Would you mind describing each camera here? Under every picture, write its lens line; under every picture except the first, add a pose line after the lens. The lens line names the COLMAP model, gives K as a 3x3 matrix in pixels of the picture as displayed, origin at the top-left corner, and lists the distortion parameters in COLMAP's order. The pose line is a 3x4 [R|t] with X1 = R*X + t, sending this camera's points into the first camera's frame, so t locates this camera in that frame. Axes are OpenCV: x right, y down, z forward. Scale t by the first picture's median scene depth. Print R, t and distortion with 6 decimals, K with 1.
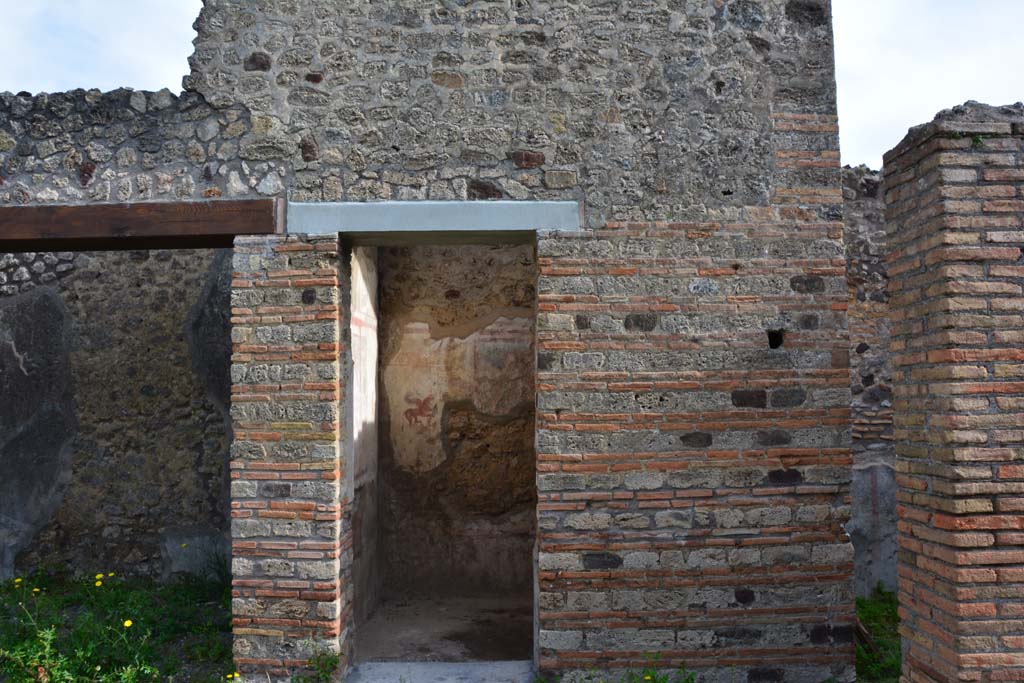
lens RADIAL K [[803.6, 0, 512.0], [0, 803.6, 344.1], [0, 0, 1]] dist [-0.152612, 0.104569]
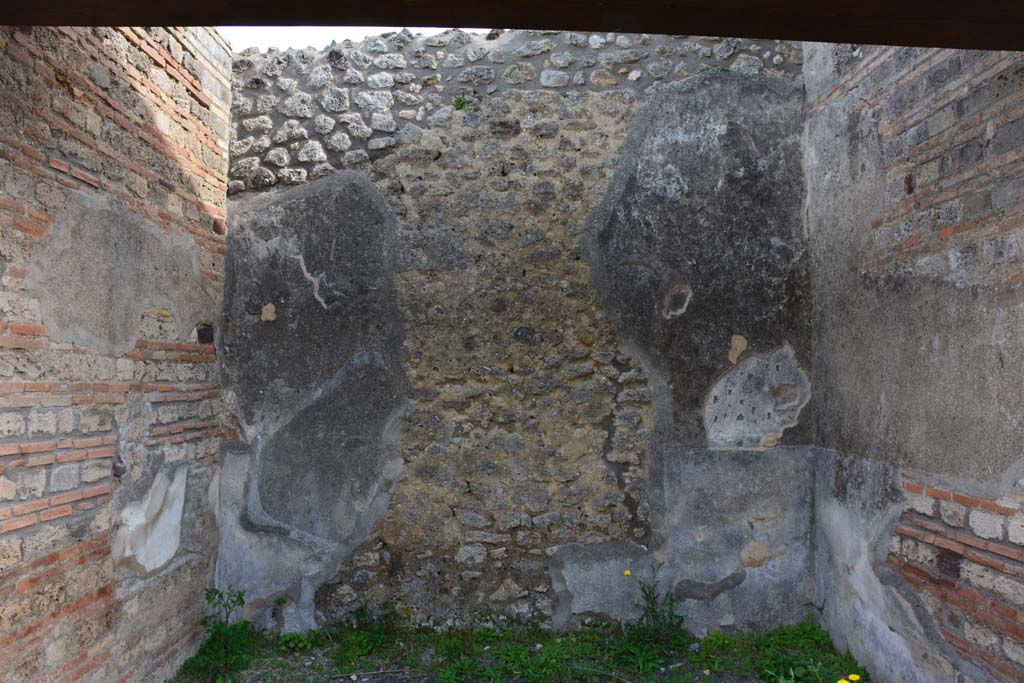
lens RADIAL K [[803.6, 0, 511.3], [0, 803.6, 342.7], [0, 0, 1]] dist [-0.152612, 0.104569]
pose [[0.999170, 0.017639, 0.036719, -0.787090], [-0.018774, 0.999349, 0.030792, 0.071172], [-0.036152, -0.031456, 0.998851, 0.527019]]
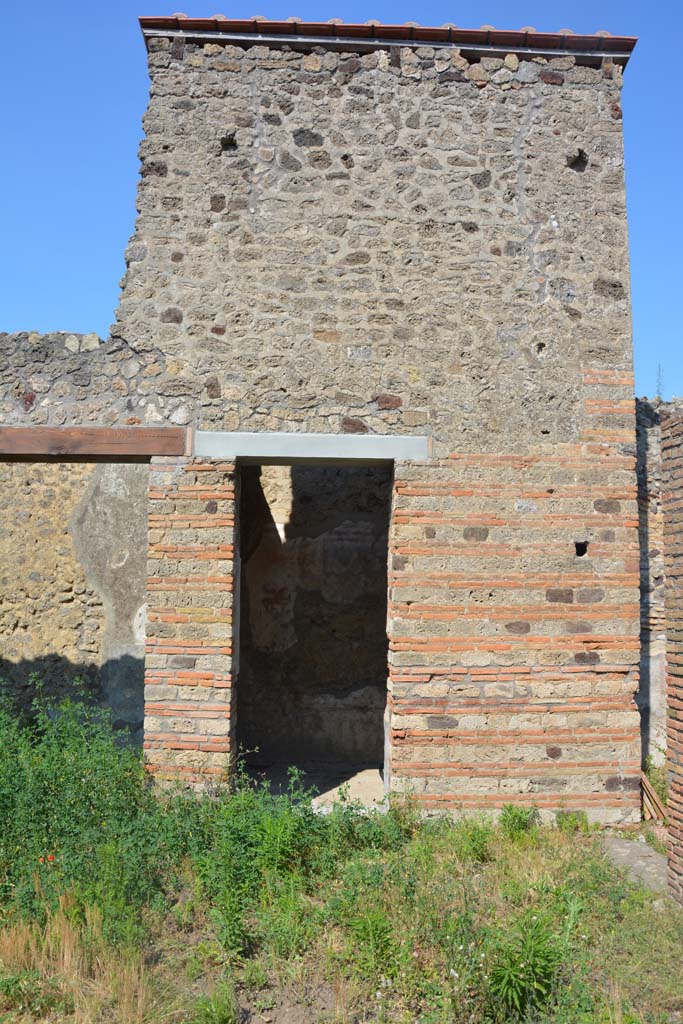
lens RADIAL K [[803.6, 0, 340.4], [0, 803.6, 510.7], [0, 0, 1]] dist [-0.152612, 0.104569]
pose [[0.999368, 0.022668, 0.027370, -0.086621], [-0.021908, 0.999375, -0.027741, -0.023580], [-0.027982, 0.027124, 0.999240, -0.254723]]
